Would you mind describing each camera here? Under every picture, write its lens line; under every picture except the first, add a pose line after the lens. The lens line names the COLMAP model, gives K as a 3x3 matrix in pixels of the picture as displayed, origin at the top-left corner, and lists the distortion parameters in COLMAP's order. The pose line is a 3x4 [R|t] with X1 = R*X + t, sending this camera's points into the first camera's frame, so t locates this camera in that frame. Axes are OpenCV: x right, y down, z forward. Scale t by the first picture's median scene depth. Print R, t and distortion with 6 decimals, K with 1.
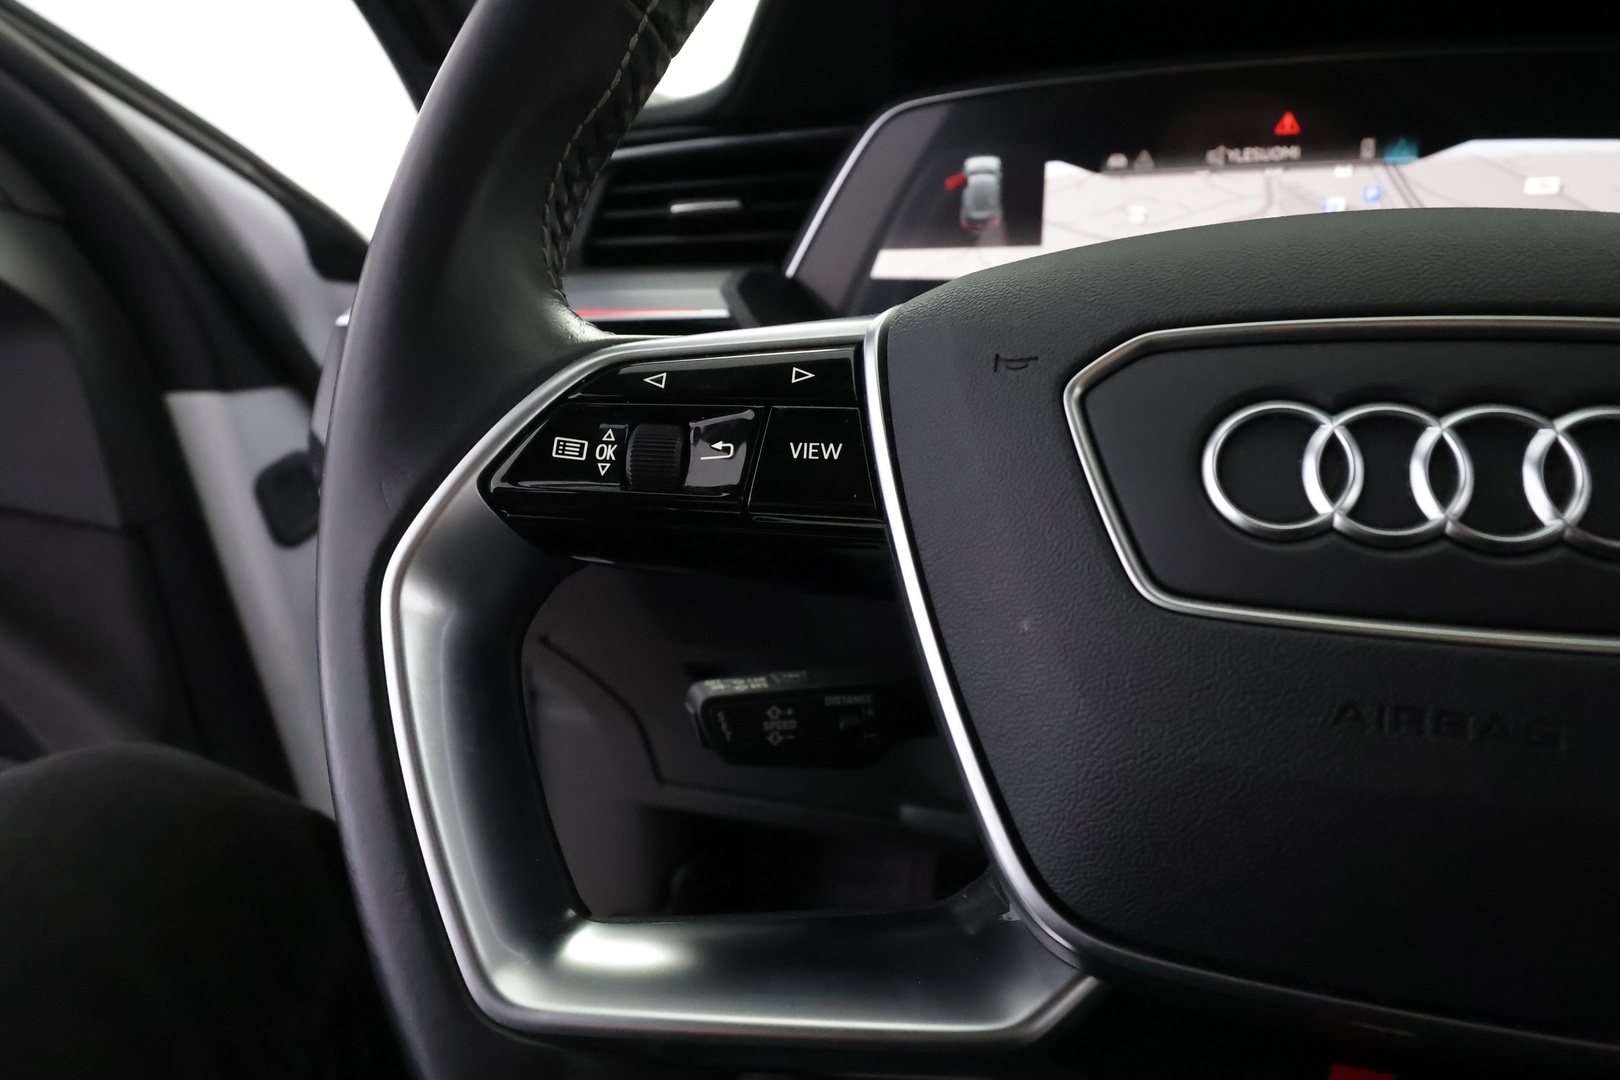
lens RADIAL K [[955.1, 0, 813.1], [0, 955.1, 540.1], [0, 0, 1]] dist [0.002892, 0.000701]
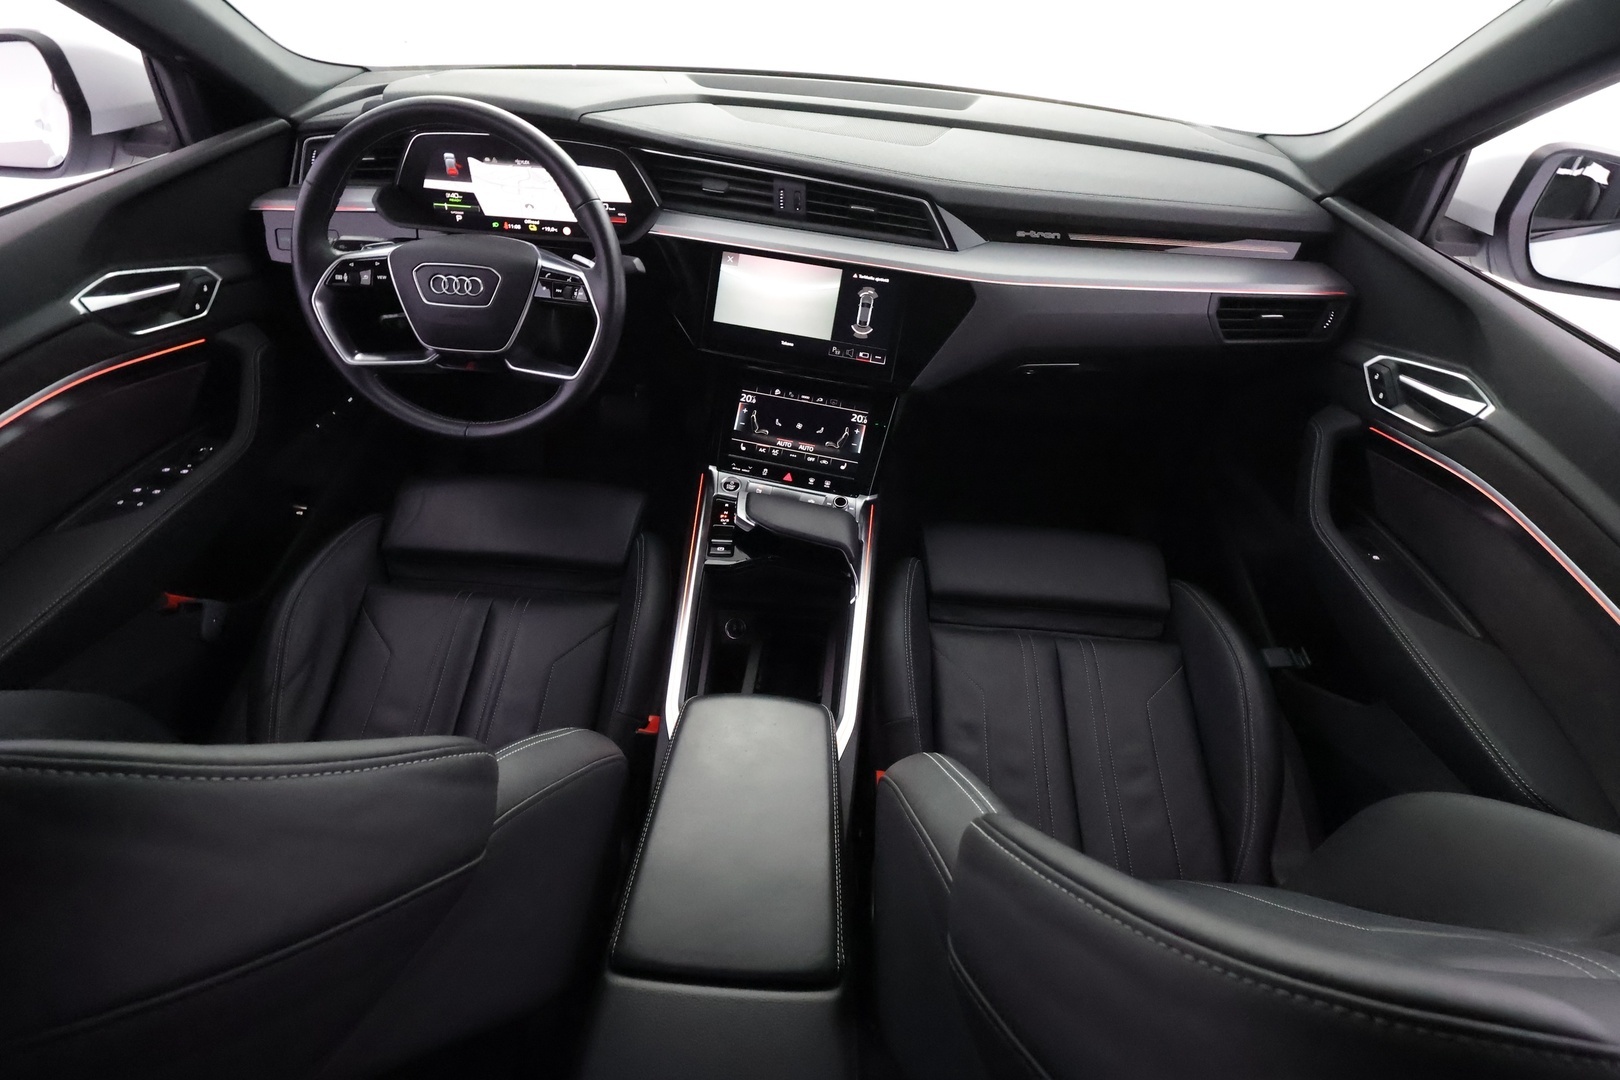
lens RADIAL K [[754.4, 0, 810.0], [0, 754.4, 541.9], [0, 0, 1]] dist [0.002376, 0.000550]
pose [[0.967057, -0.107914, 0.230554, 0.933561], [-0.000638, 0.904666, 0.426121, -0.425024], [-0.254559, -0.412230, 0.874795, -3.211234]]
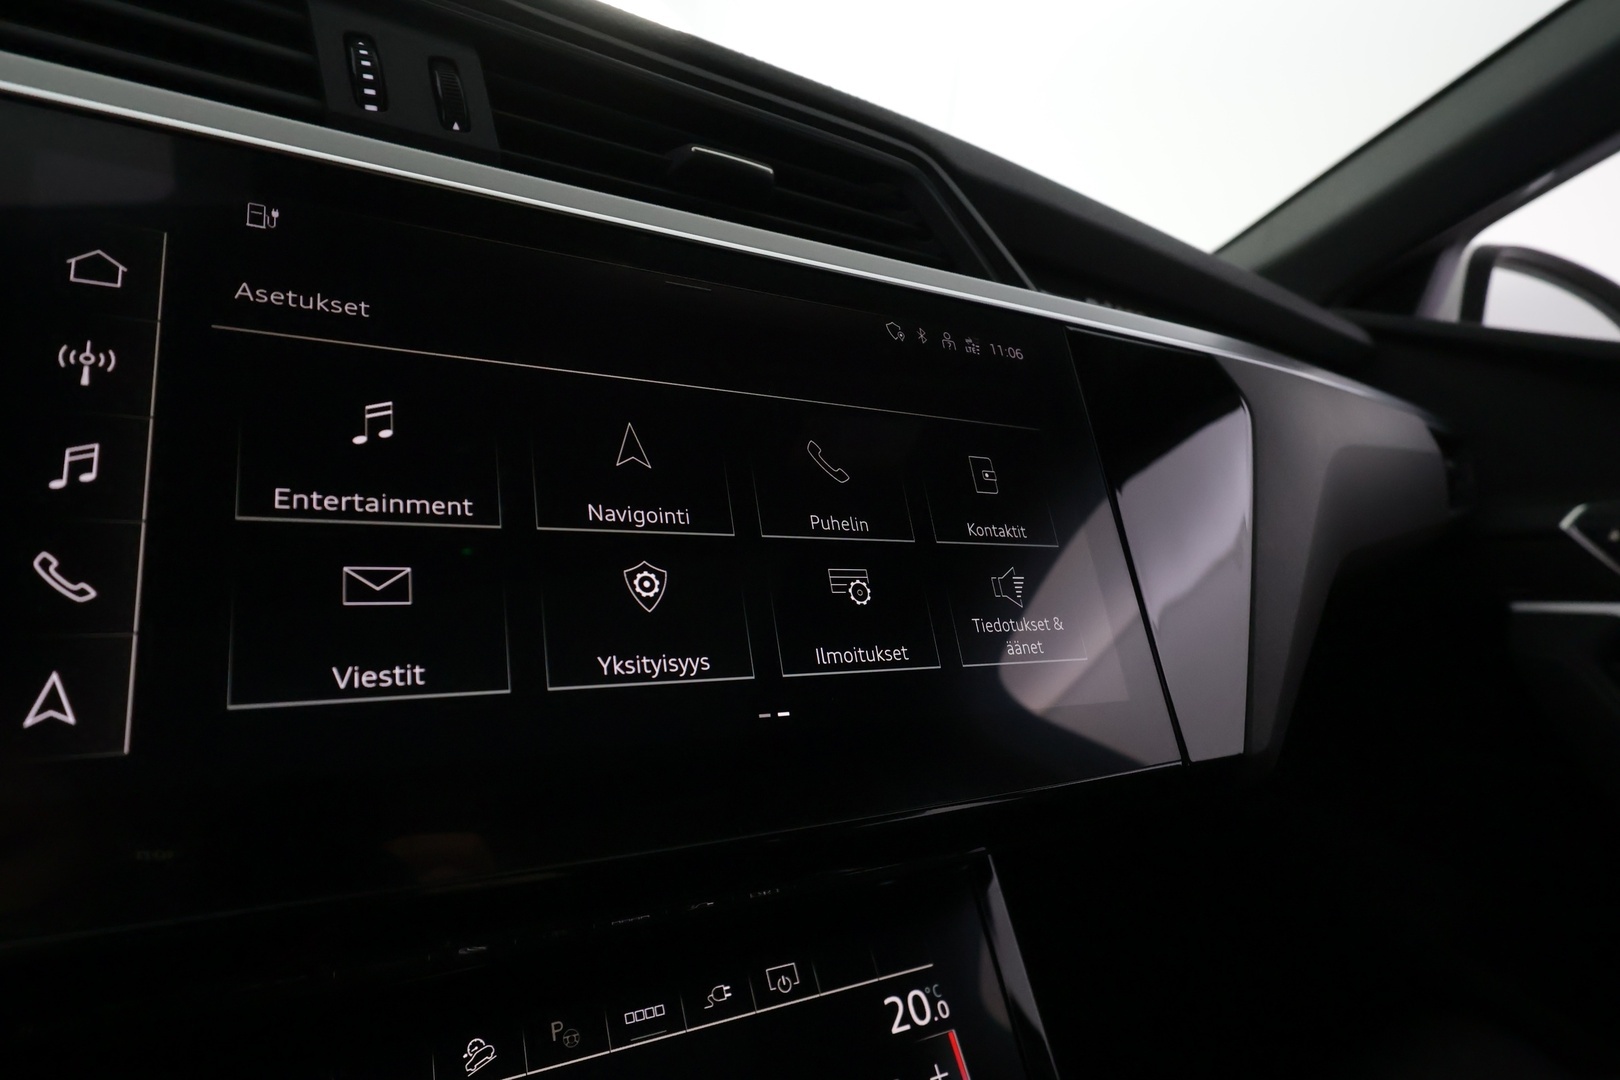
lens RADIAL K [[930.8, 0, 809.5], [0, 930.8, 540.2], [0, 0, 1]] dist [0.009211, 0.001478]
pose [[0.516879, -0.045254, 0.854861, 1.260888], [0.130522, 0.991093, -0.026452, 0.196215], [-0.846050, 0.125250, 0.518182, 0.053417]]
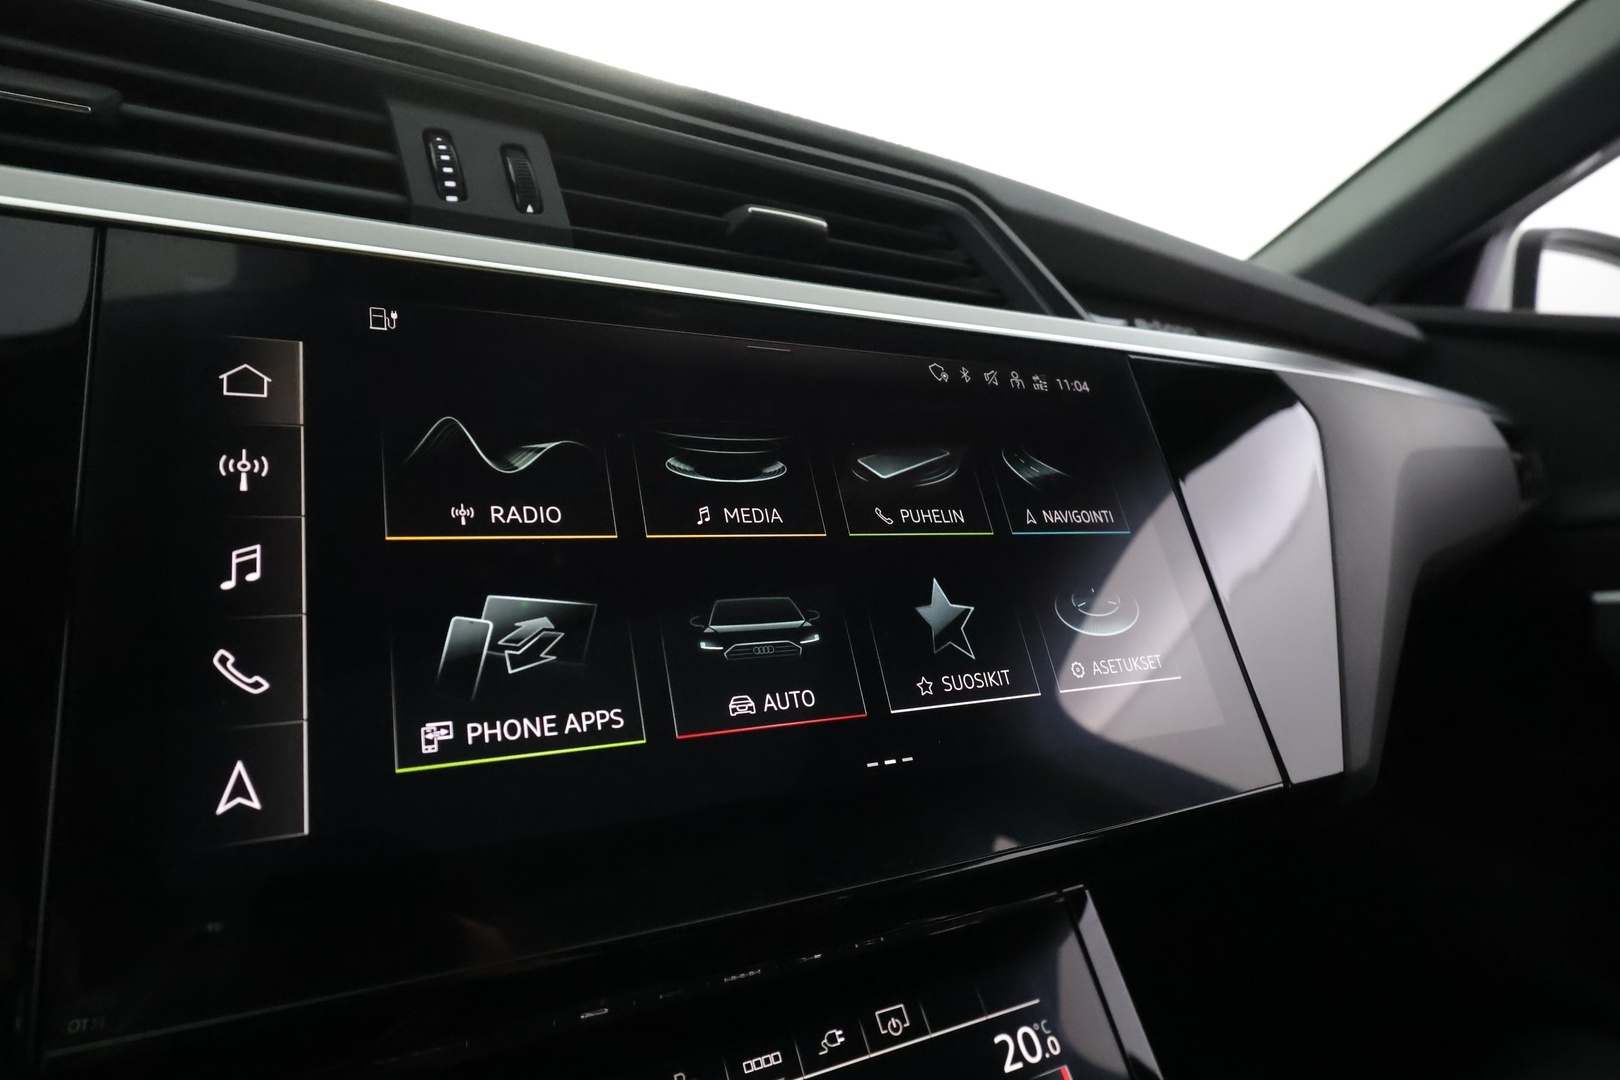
lens RADIAL K [[943.8, 0, 808.9], [0, 943.8, 539.4], [0, 0, 1]] dist [0.011104, 0.001442]
pose [[0.545918, -0.051803, 0.836236, 1.204438], [0.188787, 0.980025, -0.062534, 0.170230], [-0.816292, 0.192009, 0.544793, 0.073797]]
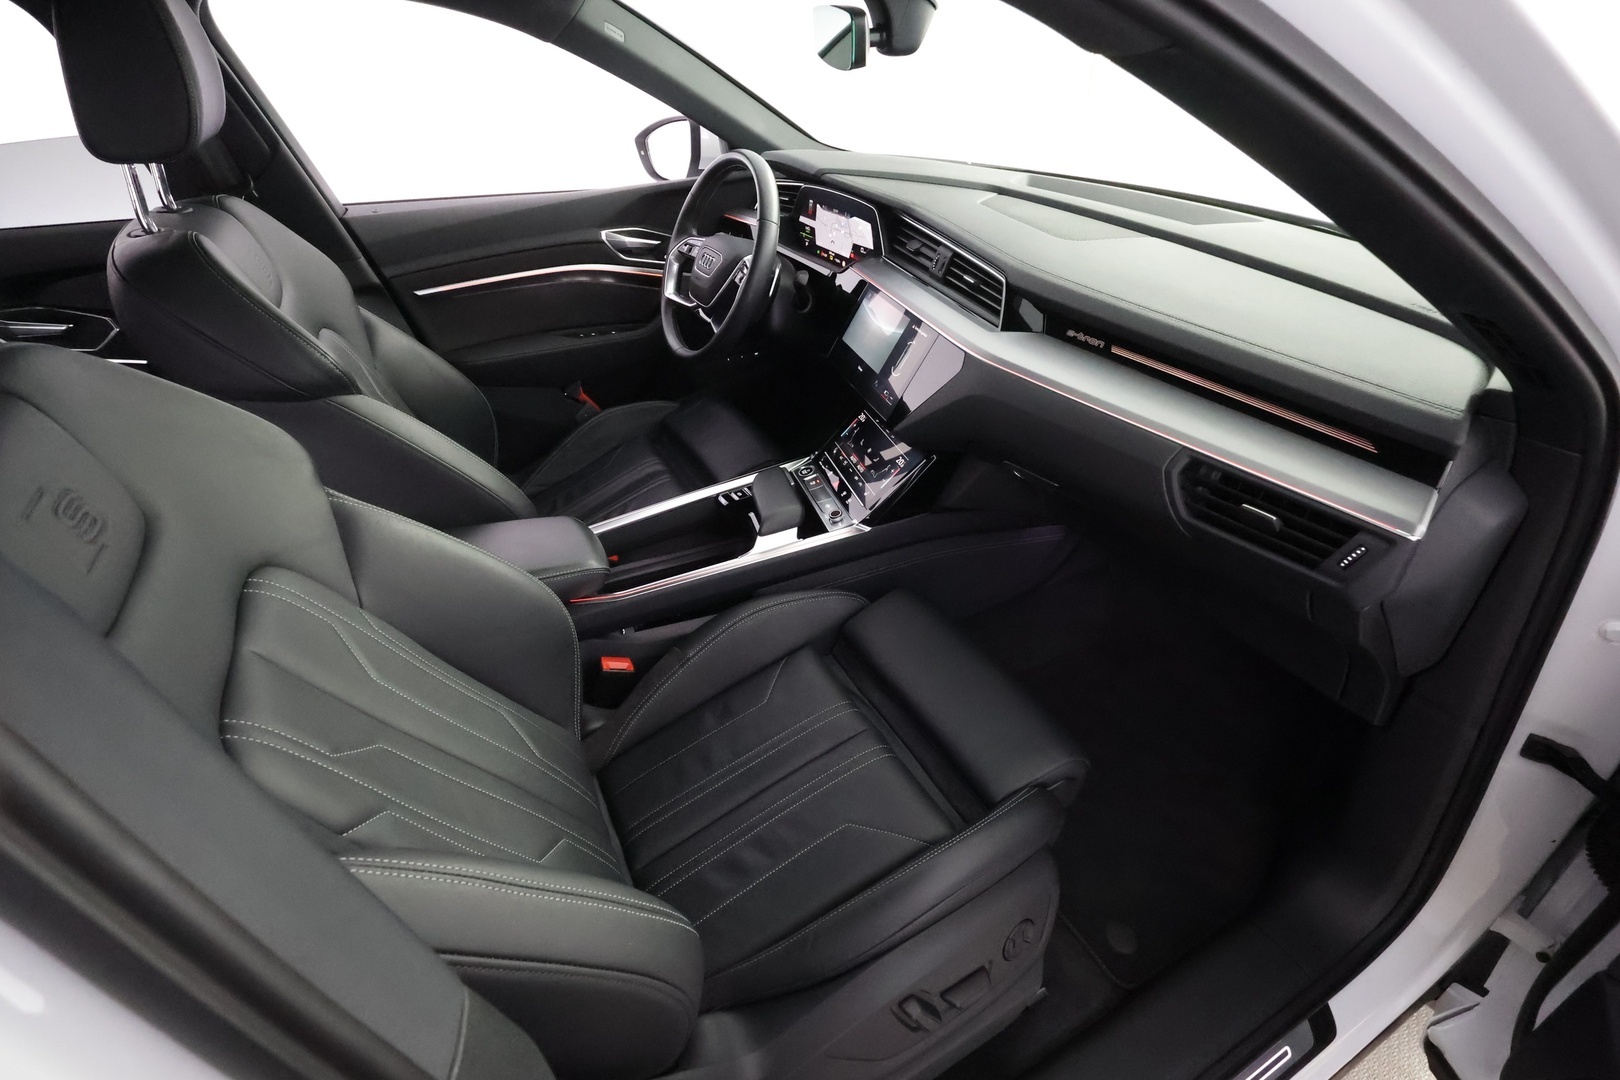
lens RADIAL K [[741.3, 0, 809.5], [0, 741.3, 546.6], [0, 0, 1]] dist [-0.003078, -0.000885]
pose [[0.705050, 0.417065, -0.573552, 4.487003], [-0.217715, 0.897020, 0.384649, -0.378813], [0.674911, -0.146325, 0.723245, -2.944428]]
